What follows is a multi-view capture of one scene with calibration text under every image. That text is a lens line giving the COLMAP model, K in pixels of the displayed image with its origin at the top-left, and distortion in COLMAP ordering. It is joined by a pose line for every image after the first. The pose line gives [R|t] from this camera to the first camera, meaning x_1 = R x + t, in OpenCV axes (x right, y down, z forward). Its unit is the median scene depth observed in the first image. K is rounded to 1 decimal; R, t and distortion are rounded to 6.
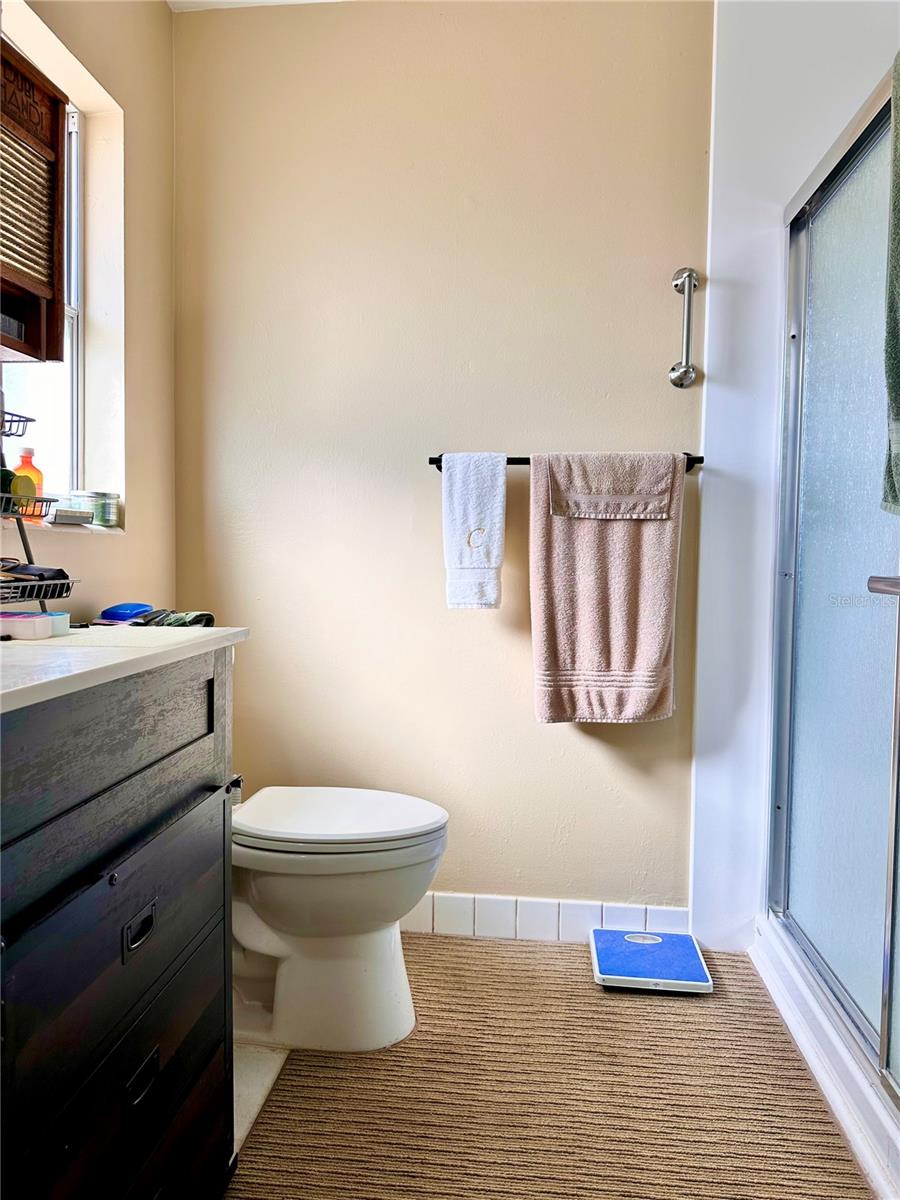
lens RADIAL K [[859.6, 0, 447.5], [0, 859.6, 609.3], [0, 0, 1]] dist [0.070232, -0.077624]
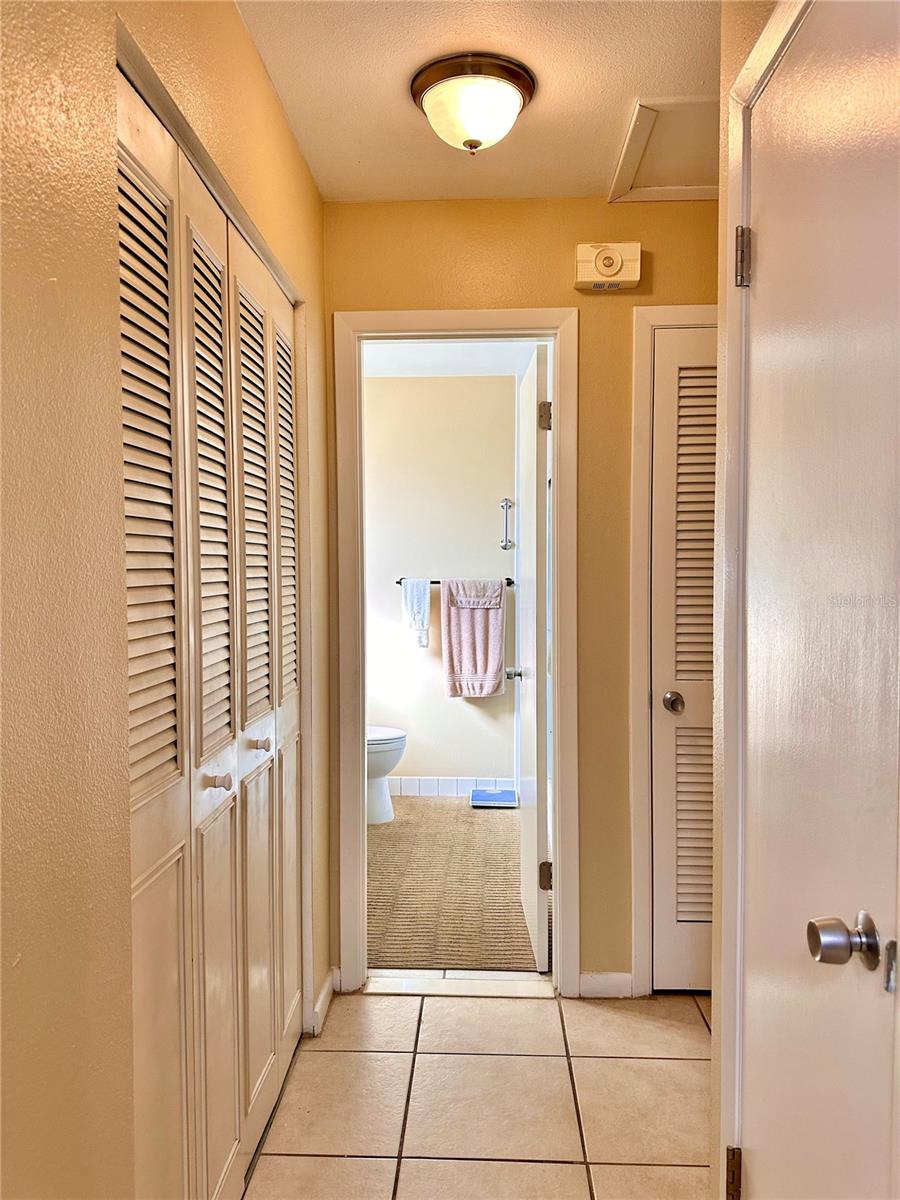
lens RADIAL K [[859.6, 0, 446.9], [0, 859.6, 591.4], [0, 0, 1]] dist [0.070232, -0.077624]
pose [[0.999052, -0.022569, 0.037237, 0.028816], [0.022713, 0.999736, -0.003444, -0.142395], [-0.037150, 0.004287, 0.999301, -1.280870]]
